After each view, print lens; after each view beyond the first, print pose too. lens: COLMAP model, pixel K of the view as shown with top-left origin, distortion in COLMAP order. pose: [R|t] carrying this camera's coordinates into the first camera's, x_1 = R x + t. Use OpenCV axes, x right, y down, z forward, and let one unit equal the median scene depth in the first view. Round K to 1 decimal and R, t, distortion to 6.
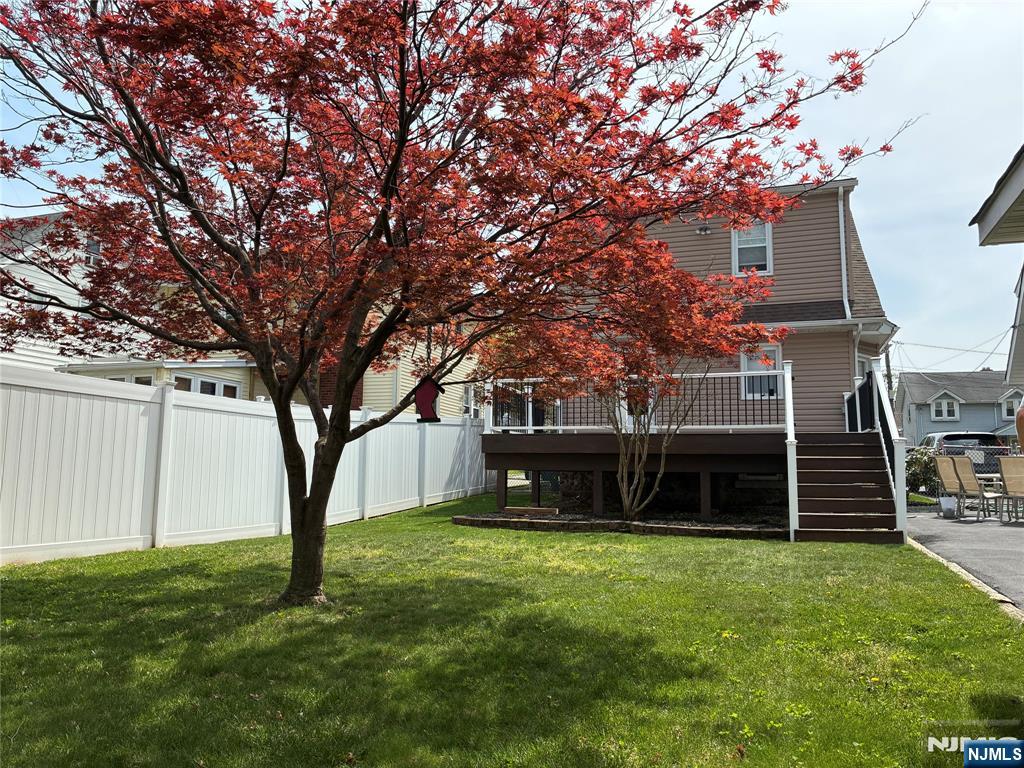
lens RADIAL K [[776.1, 0, 508.8], [0, 776.1, 379.1], [0, 0, 1]] dist [0.024212, -0.002871]
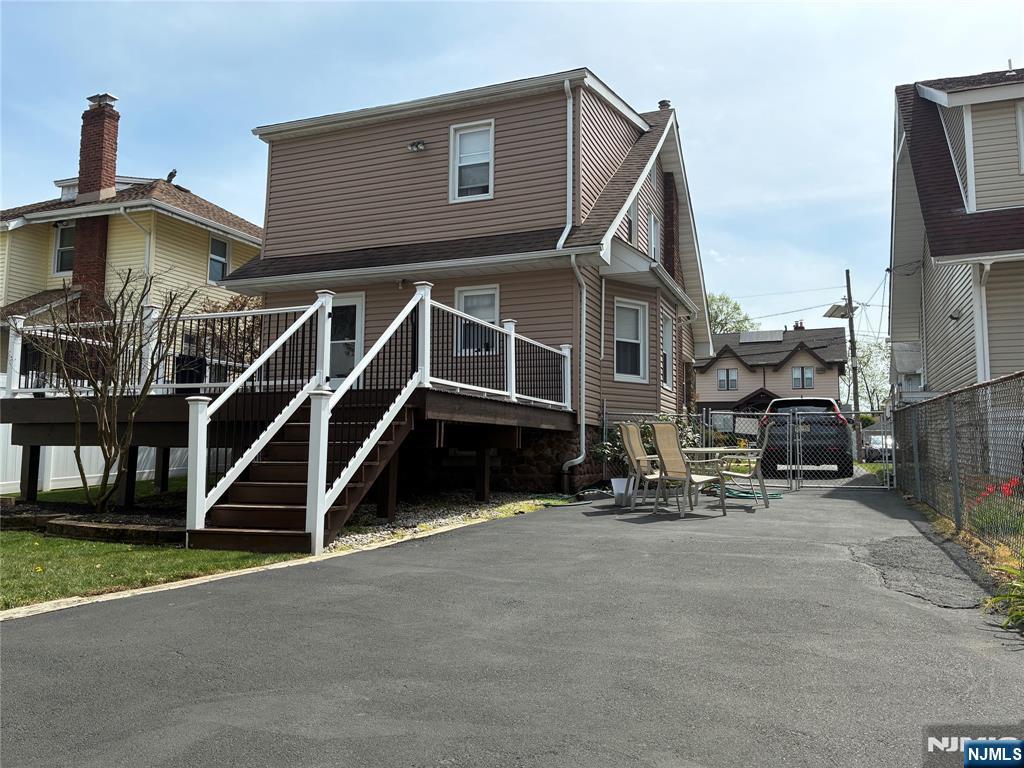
lens RADIAL K [[776.1, 0, 508.8], [0, 776.1, 379.1], [0, 0, 1]] dist [0.024212, -0.002871]
pose [[0.997663, -0.007138, -0.067957, 0.409914], [0.009043, 0.999573, 0.027773, 0.028141], [0.067730, -0.028323, 0.997302, 0.209331]]
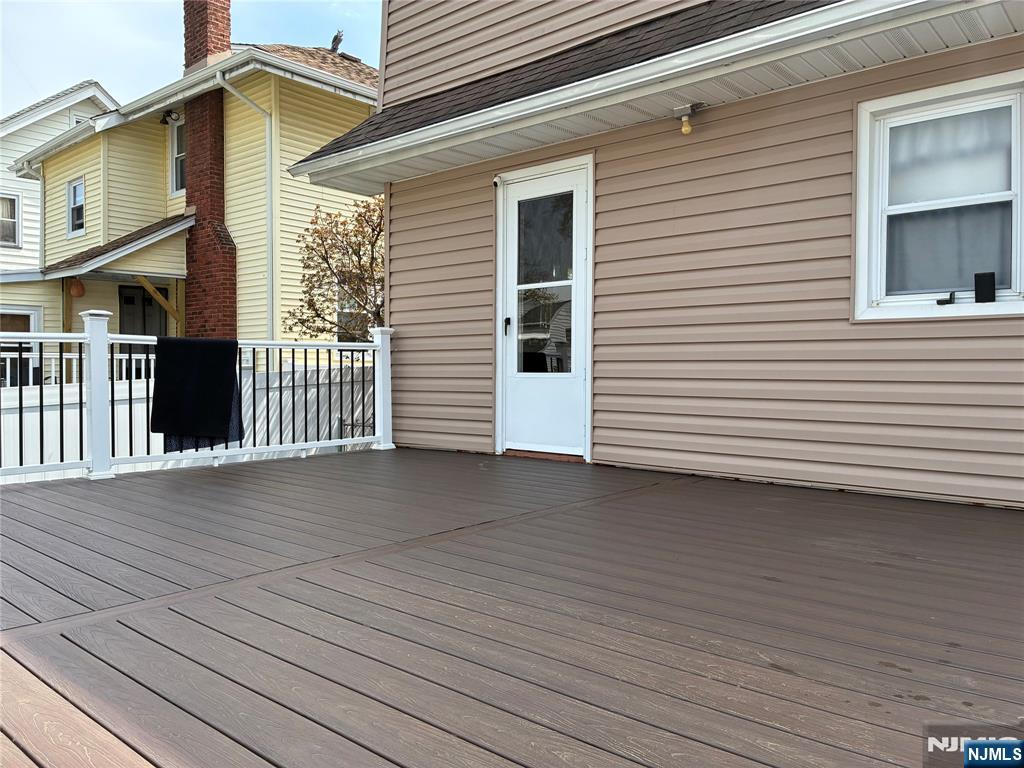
lens RADIAL K [[776.1, 0, 508.8], [0, 776.1, 379.1], [0, 0, 1]] dist [0.024212, -0.002871]
pose [[0.920252, -0.004485, -0.391301, 0.292332], [0.058813, 0.990162, 0.126967, 0.005869], [0.386882, -0.139855, 0.911462, 0.721088]]
